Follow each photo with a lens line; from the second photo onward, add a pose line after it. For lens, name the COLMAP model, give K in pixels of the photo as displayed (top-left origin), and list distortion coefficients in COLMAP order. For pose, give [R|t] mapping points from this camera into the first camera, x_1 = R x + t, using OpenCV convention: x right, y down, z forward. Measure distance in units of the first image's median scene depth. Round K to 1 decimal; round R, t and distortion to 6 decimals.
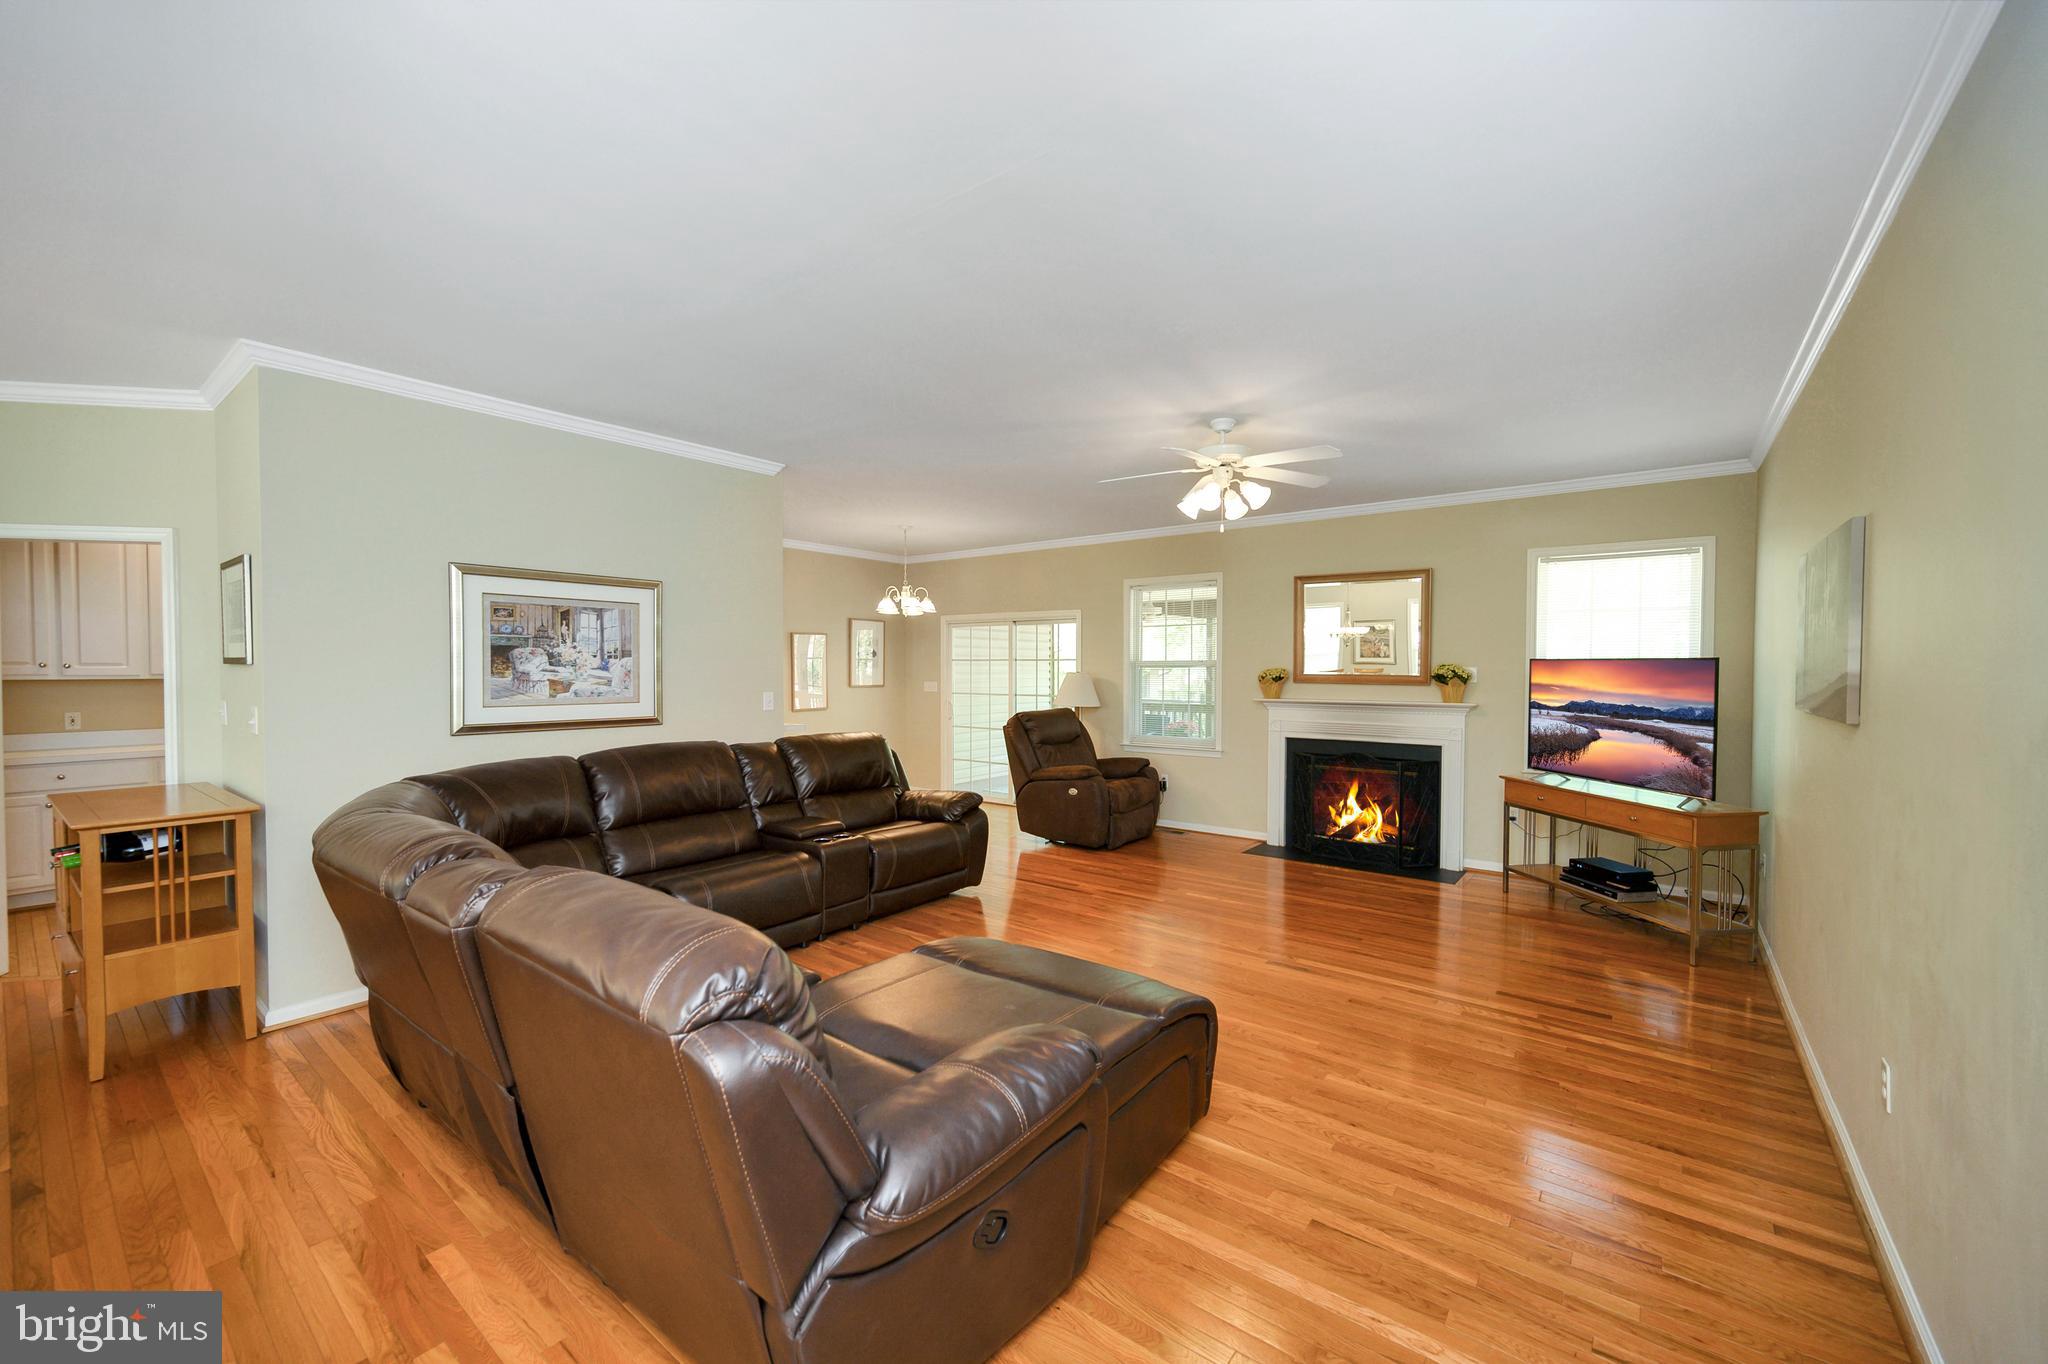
lens RADIAL K [[810.7, 0, 1024.0], [0, 810.7, 682.0], [0, 0, 1]] dist [0.000785, 0.000043]
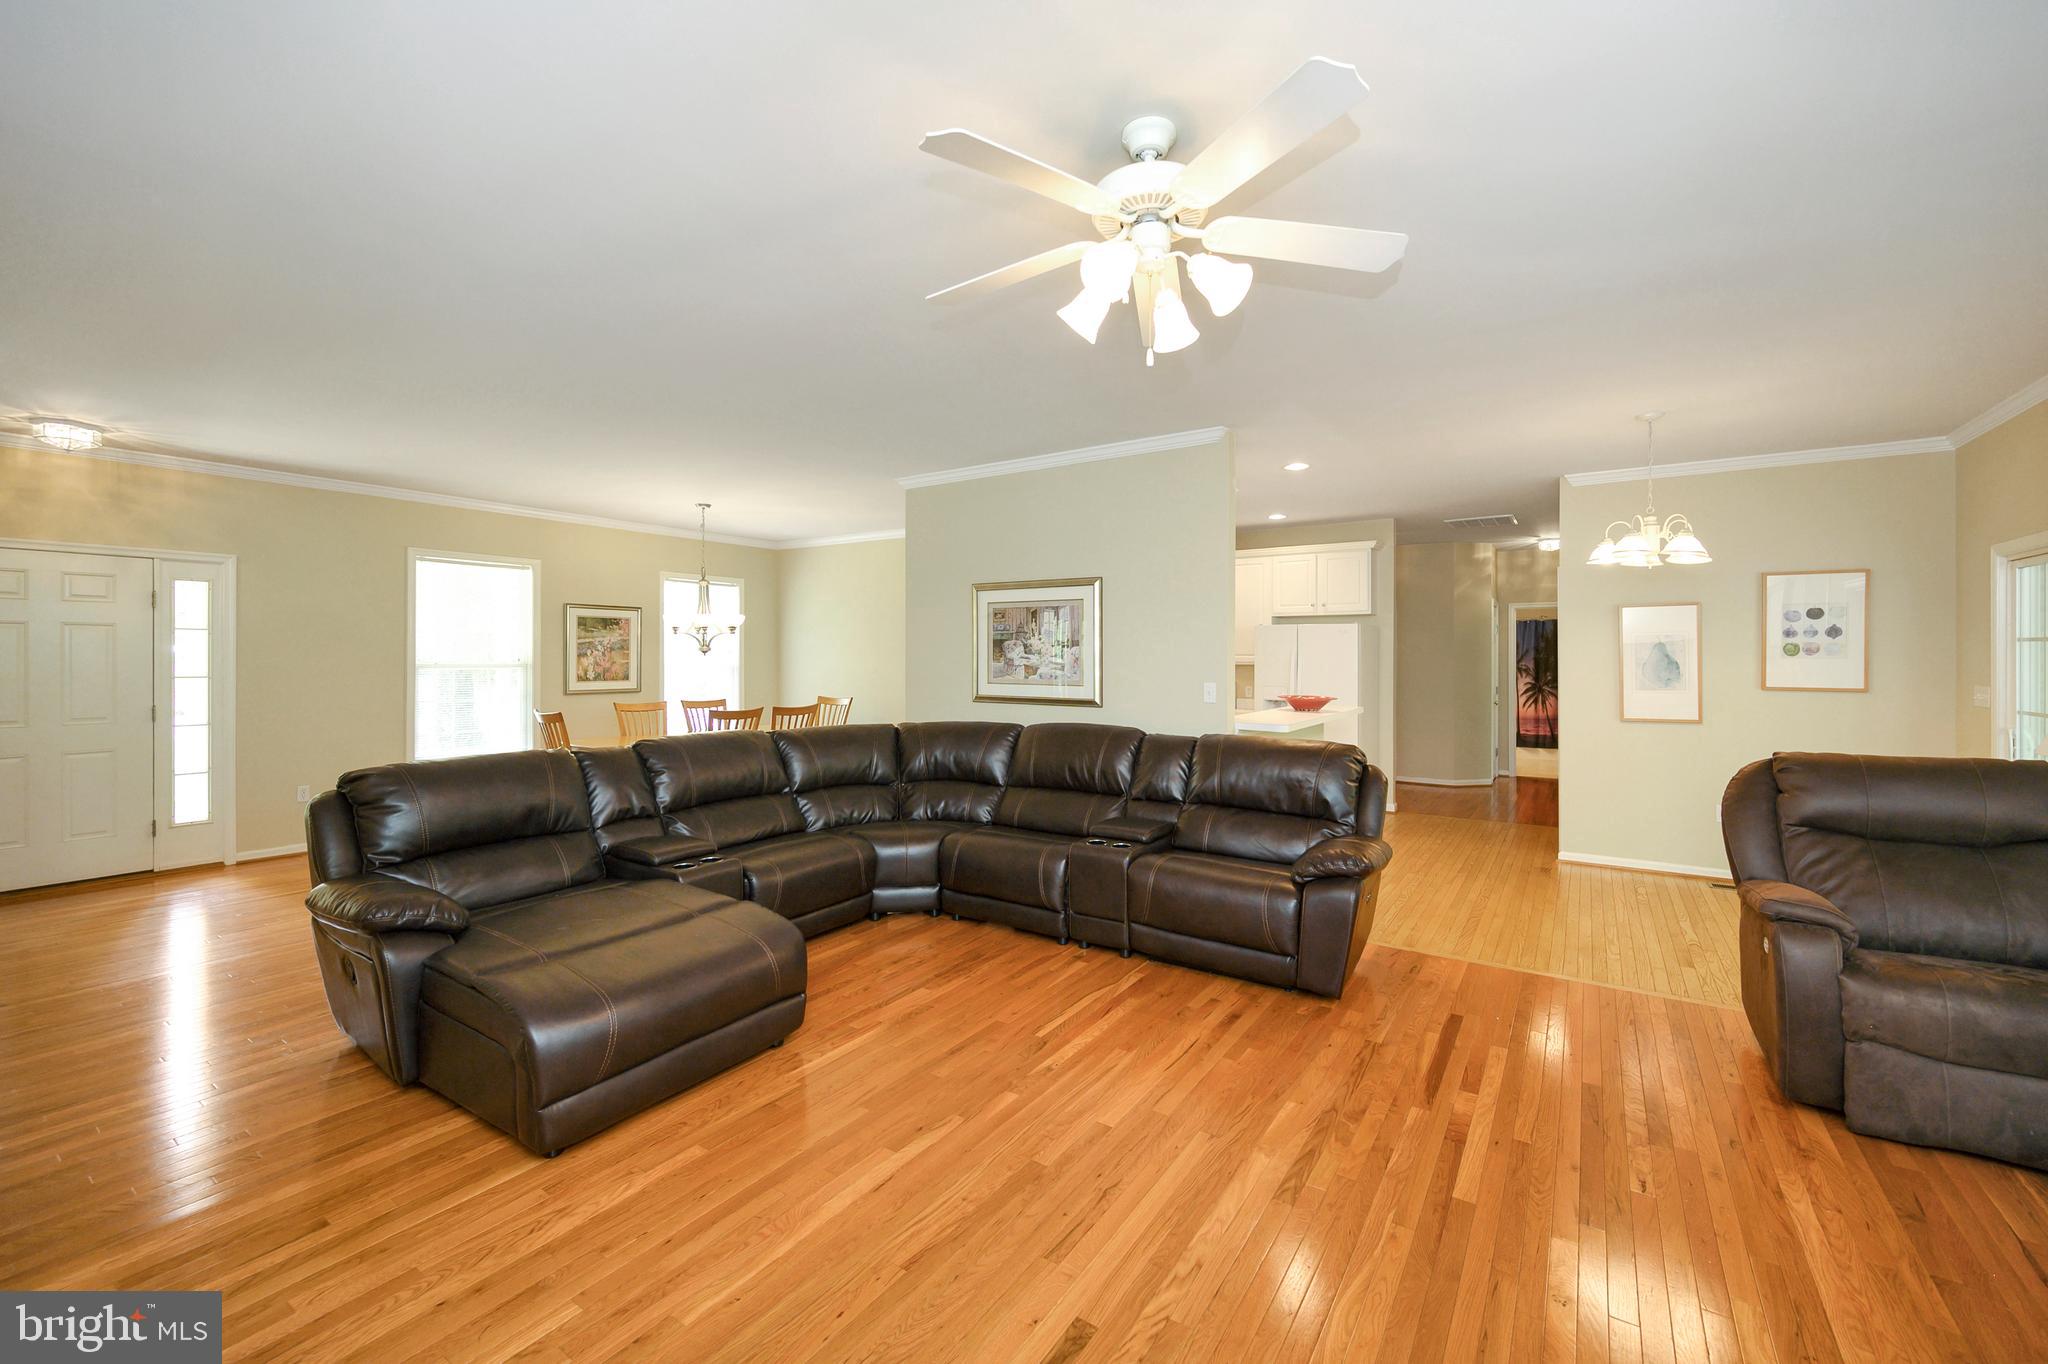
lens RADIAL K [[828.9, 0, 1035.8], [0, 828.9, 642.3], [0, 0, 1]] dist [-0.001003, -0.000040]
pose [[0.076187, -0.020104, -0.996891, 0.628375], [-0.021010, 0.999542, -0.021764, -0.008519], [0.996872, 0.022603, 0.075730, 0.778390]]
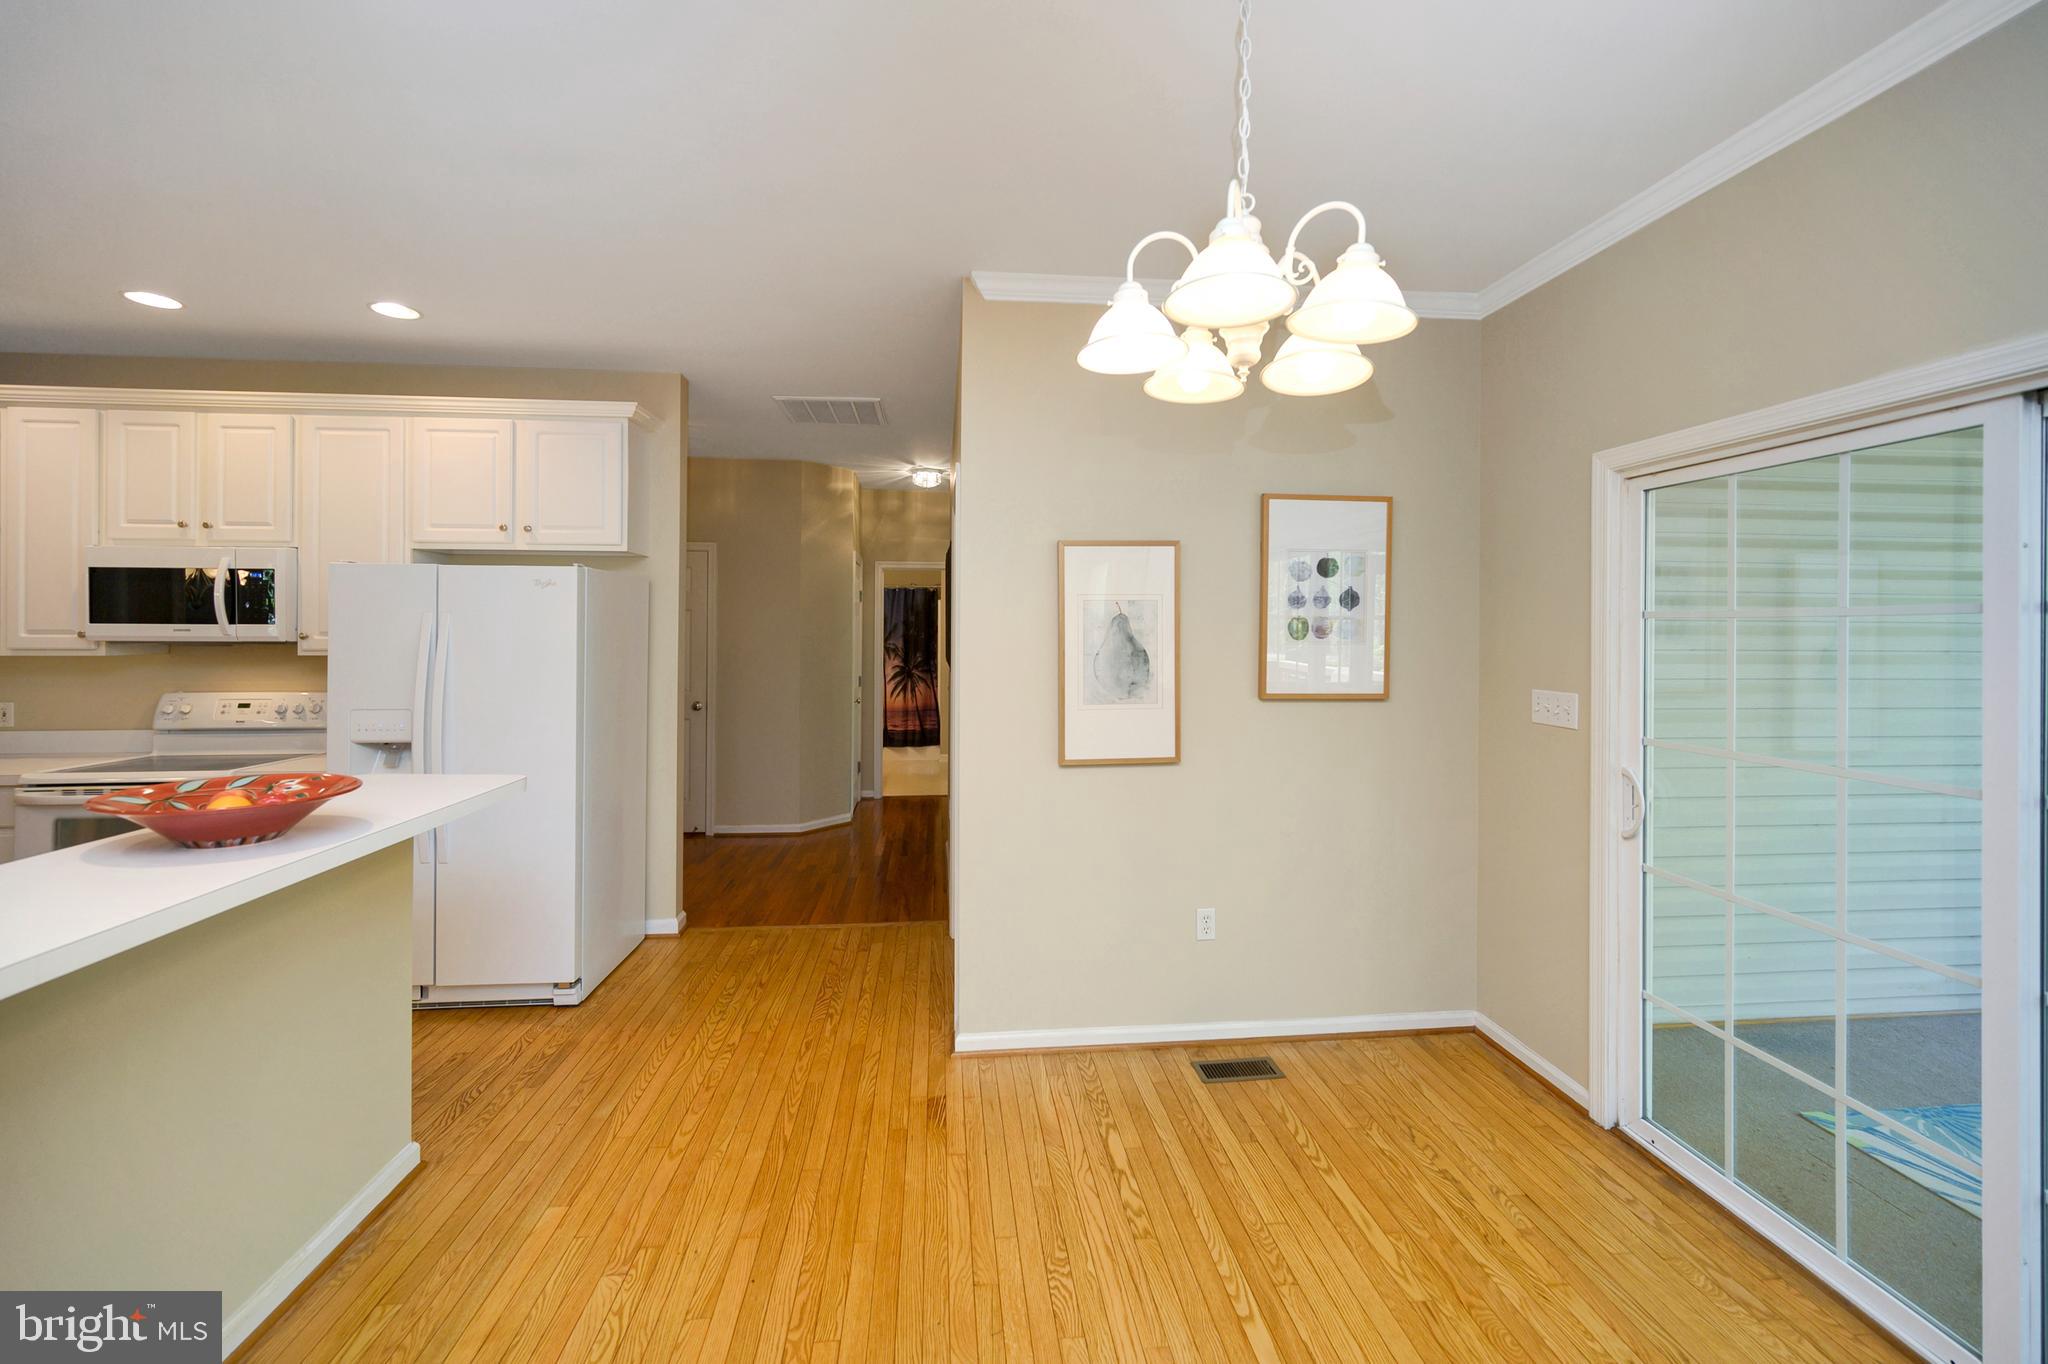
lens RADIAL K [[844.9, 0, 1025.7], [0, 844.9, 639.1], [0, 0, 1]] dist [-0.000769, 0.000031]
pose [[0.693851, 0.005687, -0.720096, -0.054584], [-0.015255, 0.999861, -0.006802, -0.027845], [0.719957, 0.015705, 0.693841, 1.249646]]
